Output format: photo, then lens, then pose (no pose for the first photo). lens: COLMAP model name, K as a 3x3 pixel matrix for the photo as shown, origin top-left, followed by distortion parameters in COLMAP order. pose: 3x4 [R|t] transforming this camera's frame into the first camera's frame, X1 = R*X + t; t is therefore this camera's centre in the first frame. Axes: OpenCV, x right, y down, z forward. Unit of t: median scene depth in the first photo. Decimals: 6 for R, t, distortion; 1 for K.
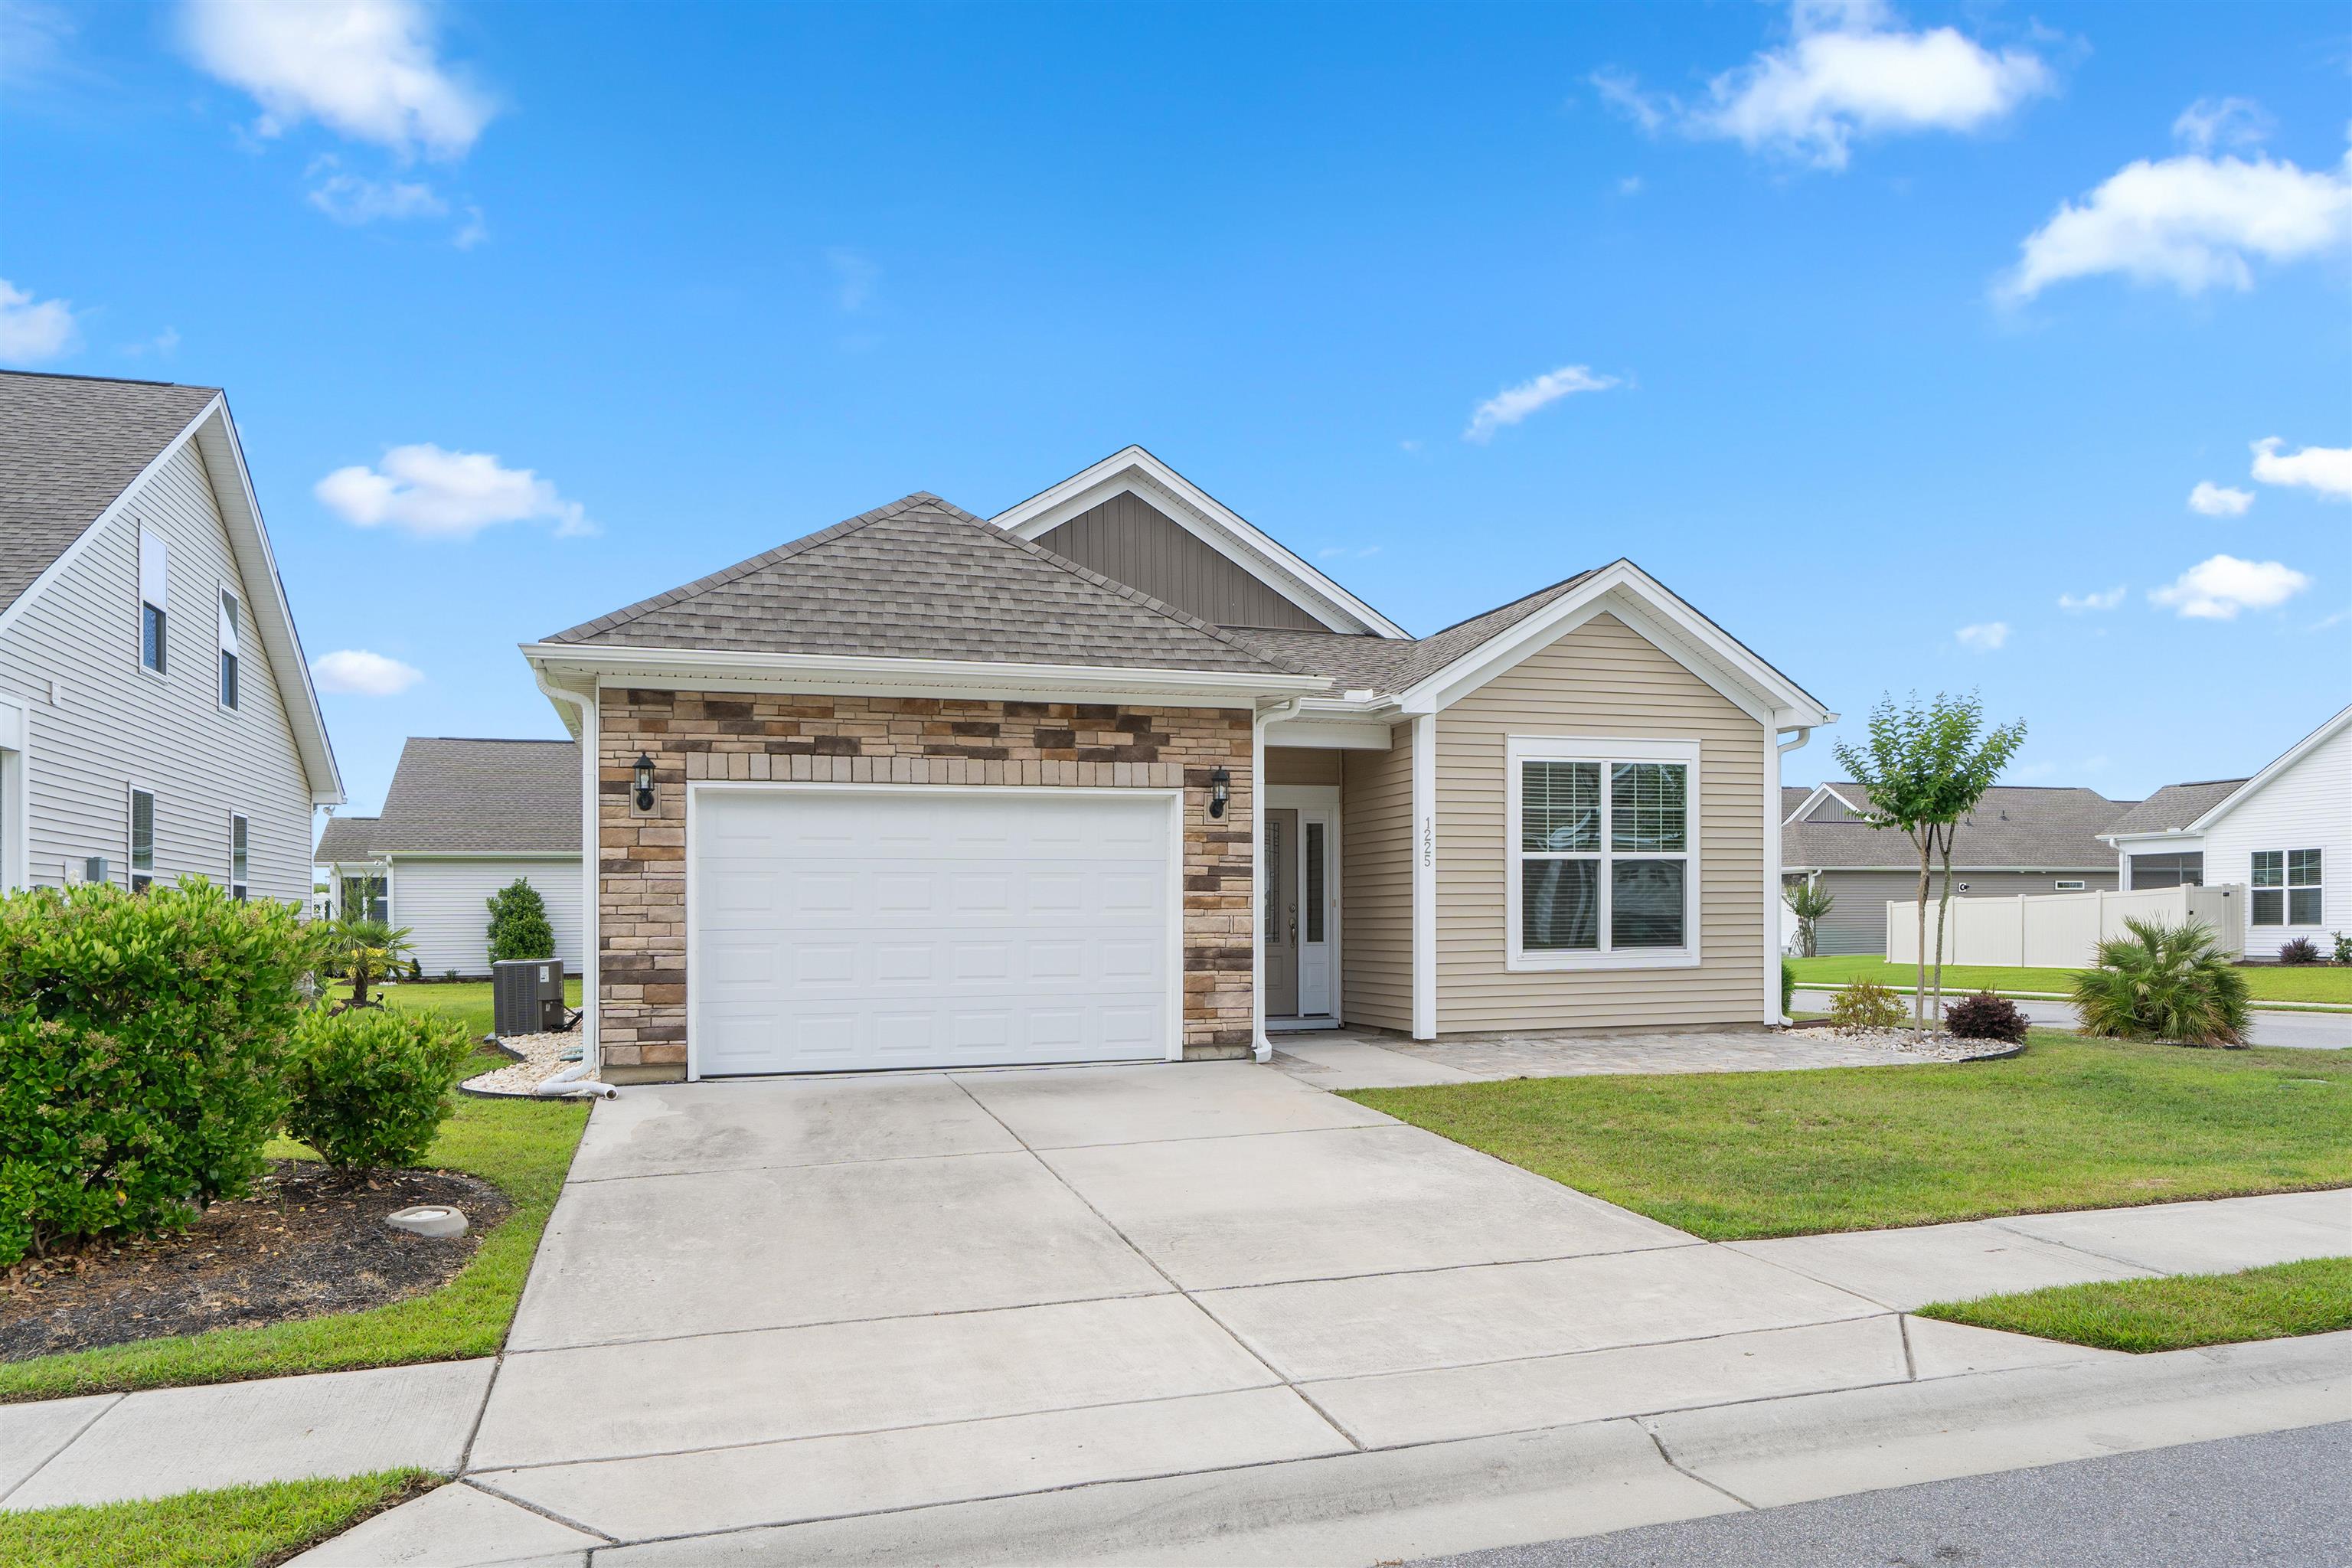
lens RADIAL K [[1715.1, 0, 1176.0], [0, 1715.1, 784.0], [0, 0, 1]] dist [0.009547, 0.003034]
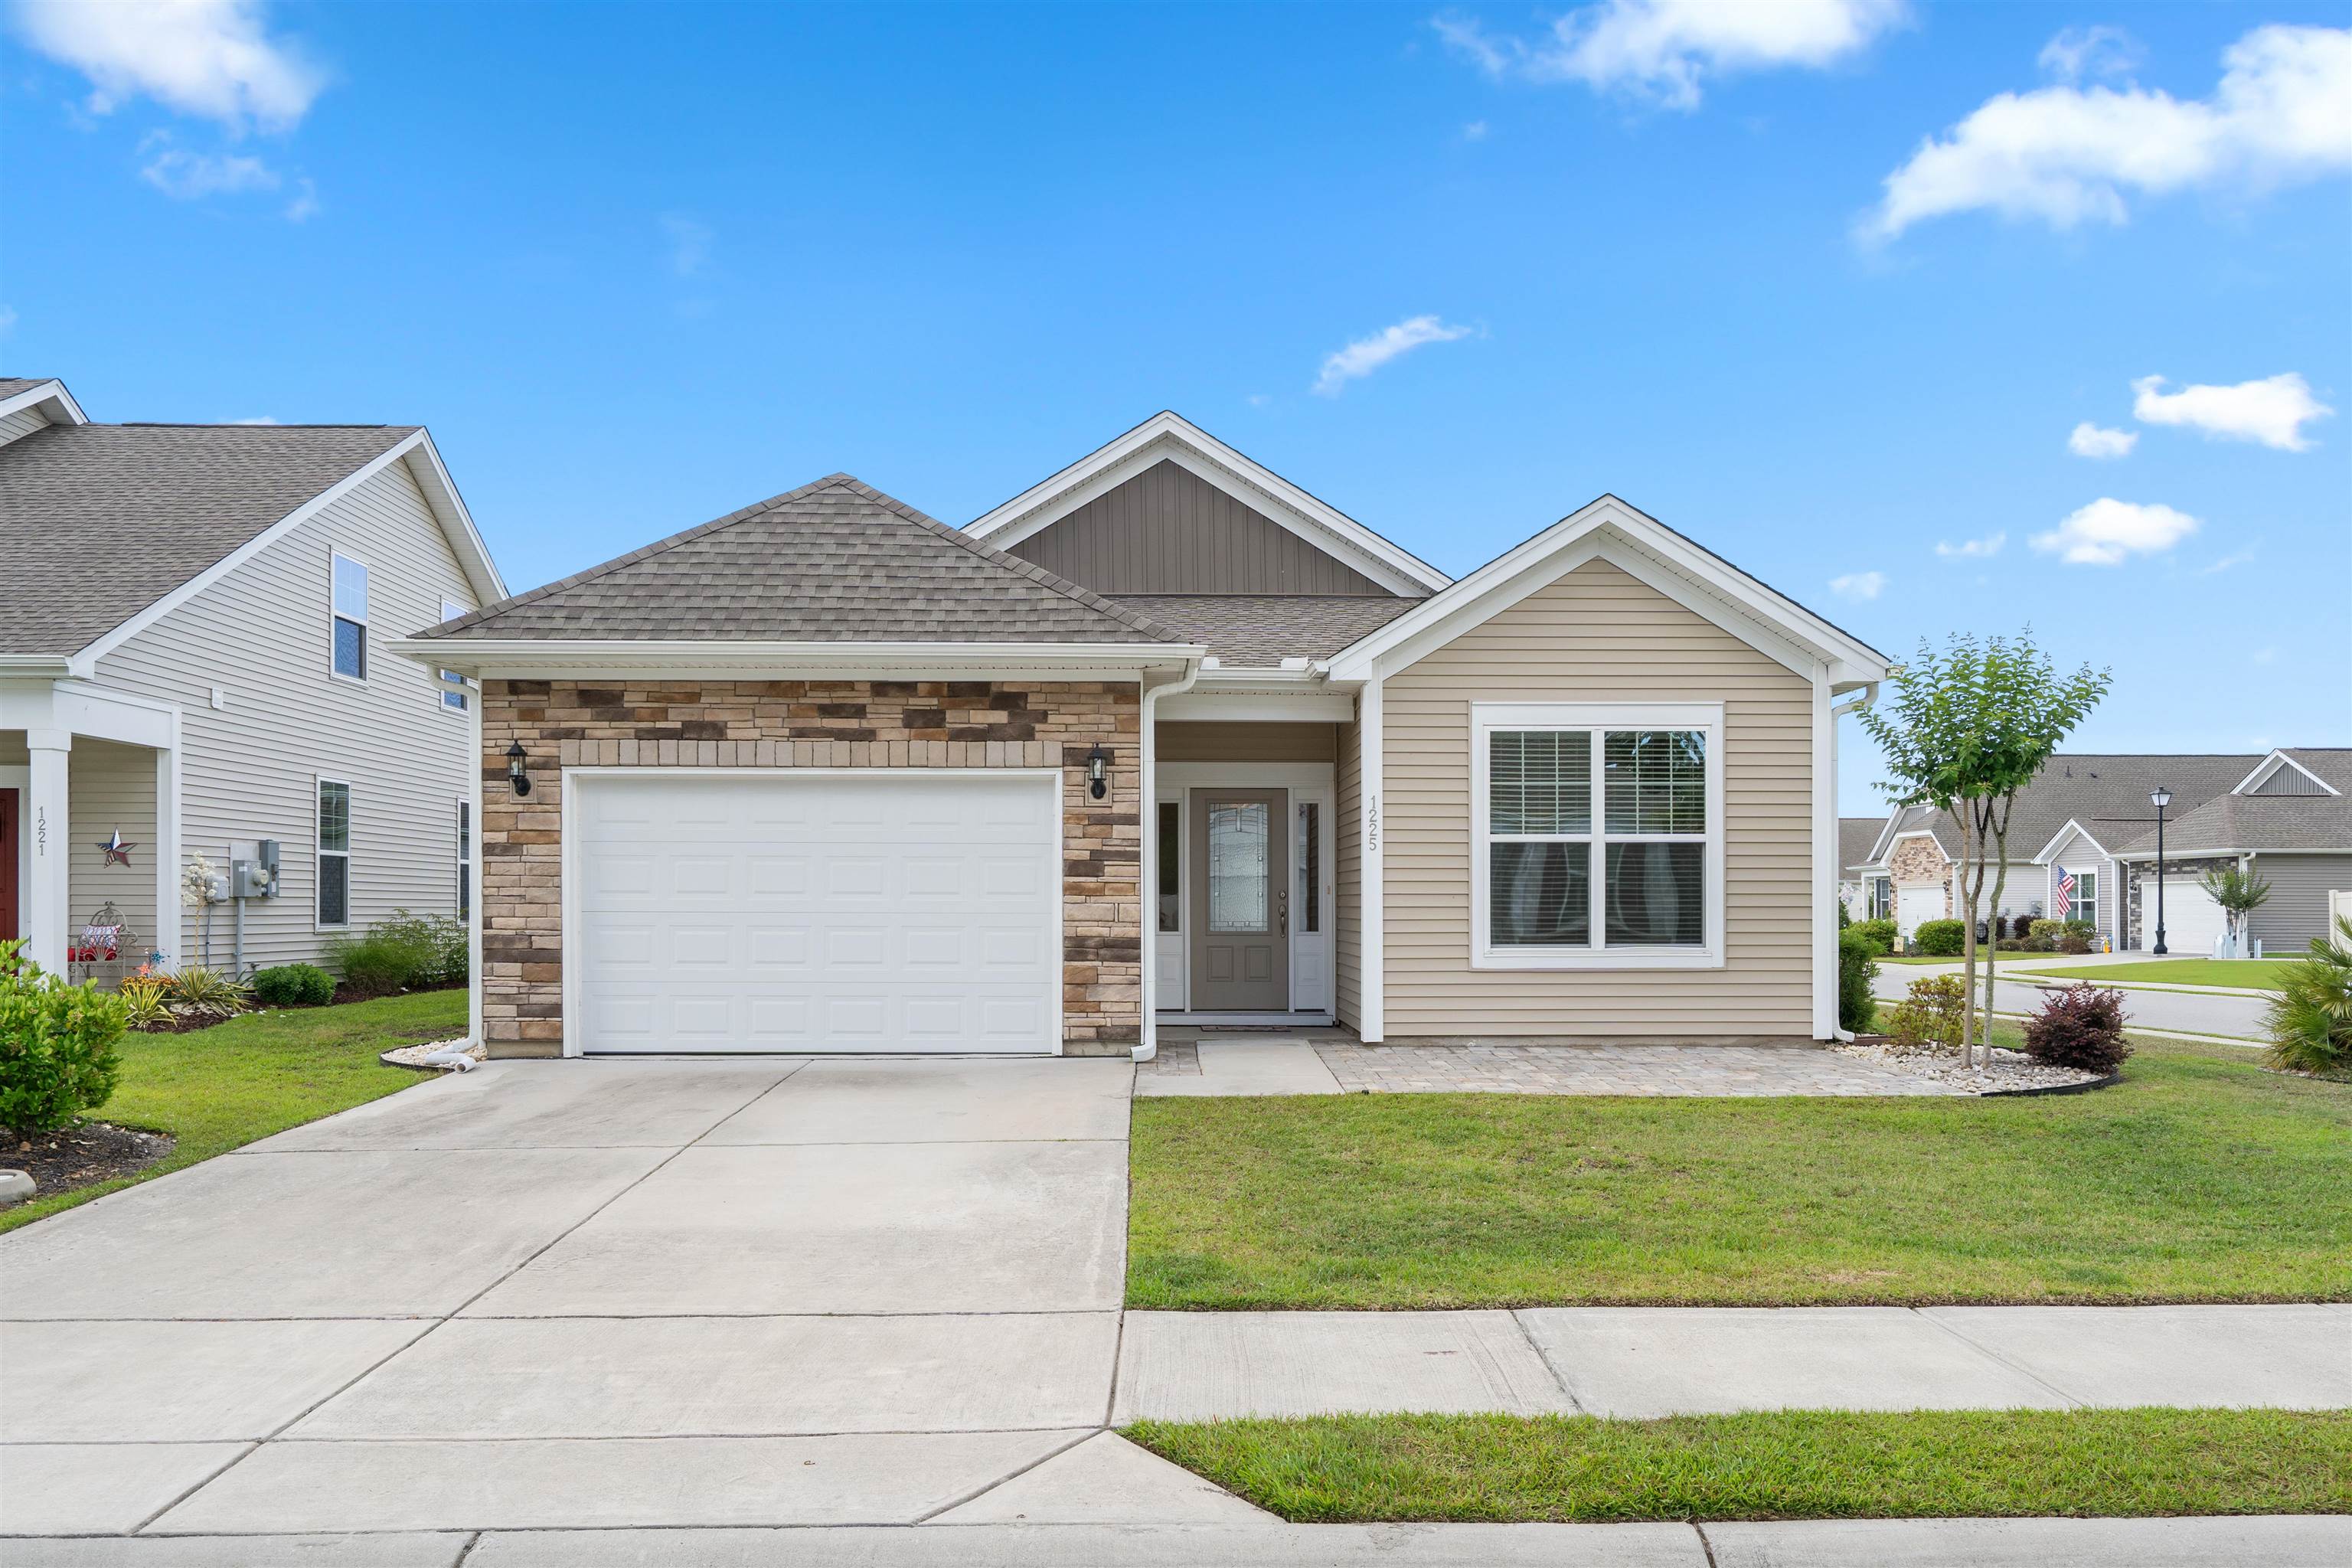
lens RADIAL K [[1664.6, 0, 1176.0], [0, 1664.6, 784.0], [0, 0, 1]] dist [0.005548, 0.001370]
pose [[0.949279, -0.010621, -0.314255, 0.361193], [0.014090, 0.999862, 0.008769, 0.004388], [0.314119, -0.012752, 0.949298, 0.153462]]
